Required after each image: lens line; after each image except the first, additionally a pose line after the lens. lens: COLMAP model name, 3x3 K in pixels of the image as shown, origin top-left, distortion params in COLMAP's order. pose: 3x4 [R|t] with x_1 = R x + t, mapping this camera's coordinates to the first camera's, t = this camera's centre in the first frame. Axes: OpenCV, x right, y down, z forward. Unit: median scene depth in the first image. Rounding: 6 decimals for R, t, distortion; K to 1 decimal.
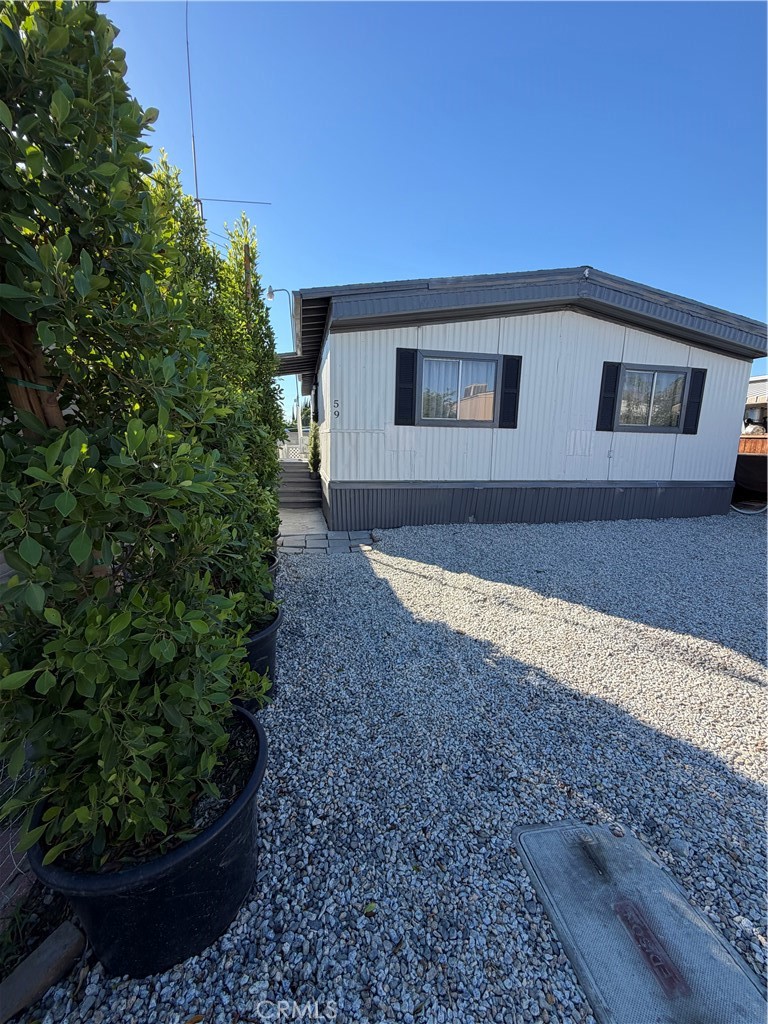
lens RADIAL K [[408.0, 0, 385.5], [0, 408.0, 507.7], [0, 0, 1]] dist [-0.002926, 0.000999]
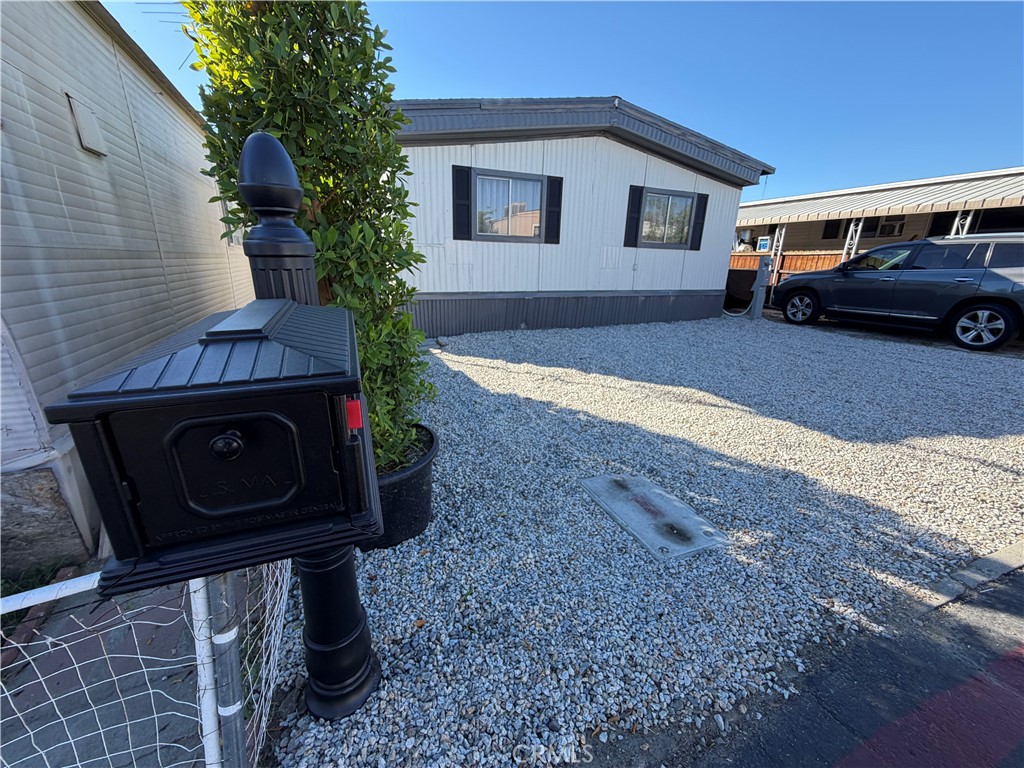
lens RADIAL K [[408.0, 0, 508.0], [0, 408.0, 385.7], [0, 0, 1]] dist [-0.002926, 0.000999]
pose [[0.978941, -0.059903, 0.195158, -0.082128], [0.033888, 0.990400, 0.134014, 0.050337], [-0.201312, -0.124578, 0.971573, -0.161637]]
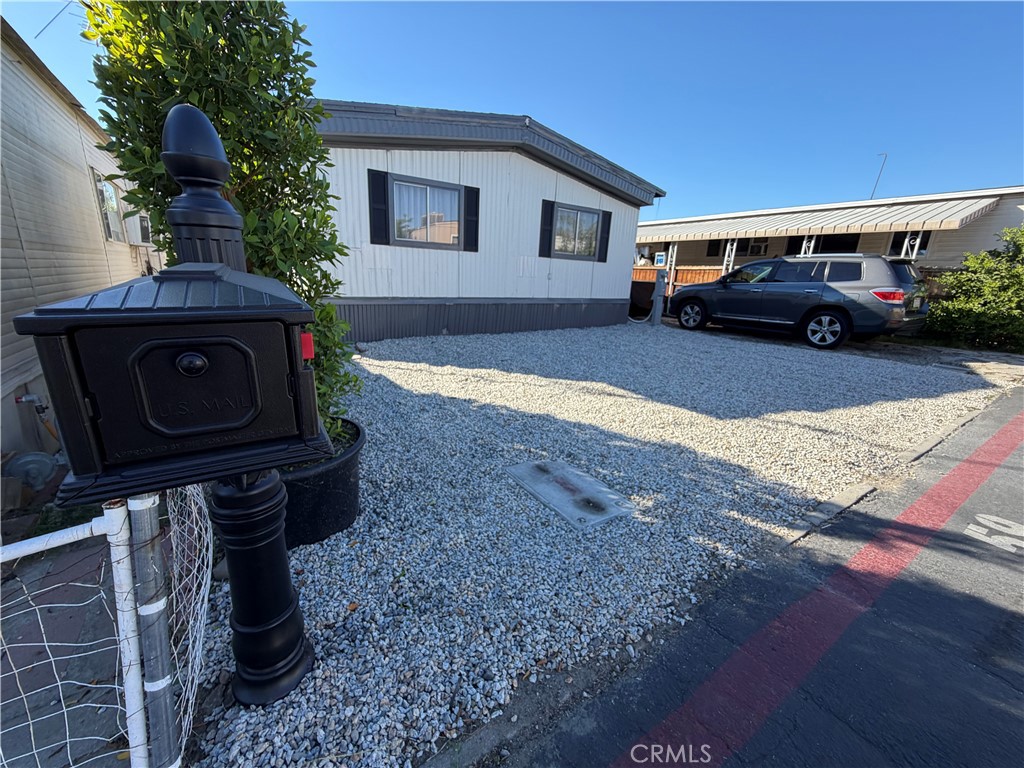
lens RADIAL K [[408.0, 0, 507.1], [0, 408.0, 385.4], [0, 0, 1]] dist [-0.002926, 0.000999]
pose [[0.923482, -0.082701, 0.374621, -0.091619], [0.042310, 0.992487, 0.114802, 0.069275], [-0.381301, -0.090167, 0.920043, -0.185401]]
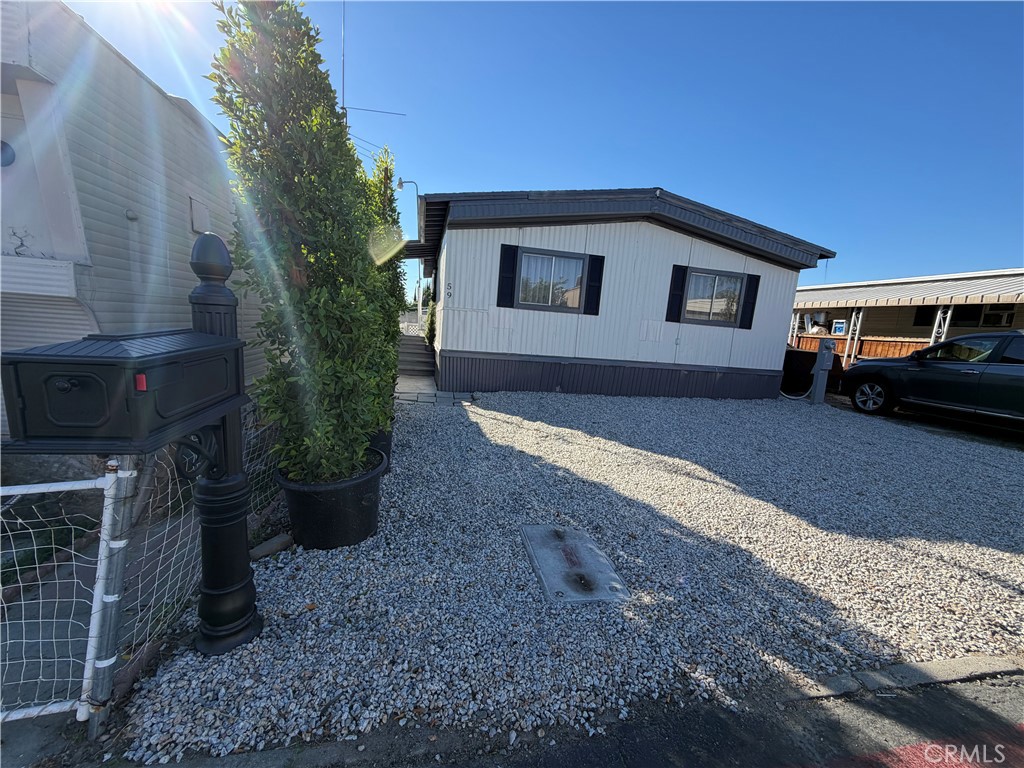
lens RADIAL K [[408.0, 0, 508.5], [0, 408.0, 386.1], [0, 0, 1]] dist [-0.002926, 0.000999]
pose [[0.998387, 0.054939, 0.014347, 0.061067], [-0.054650, 0.998309, -0.019830, 0.065335], [-0.015412, 0.019014, 0.999700, -0.244471]]
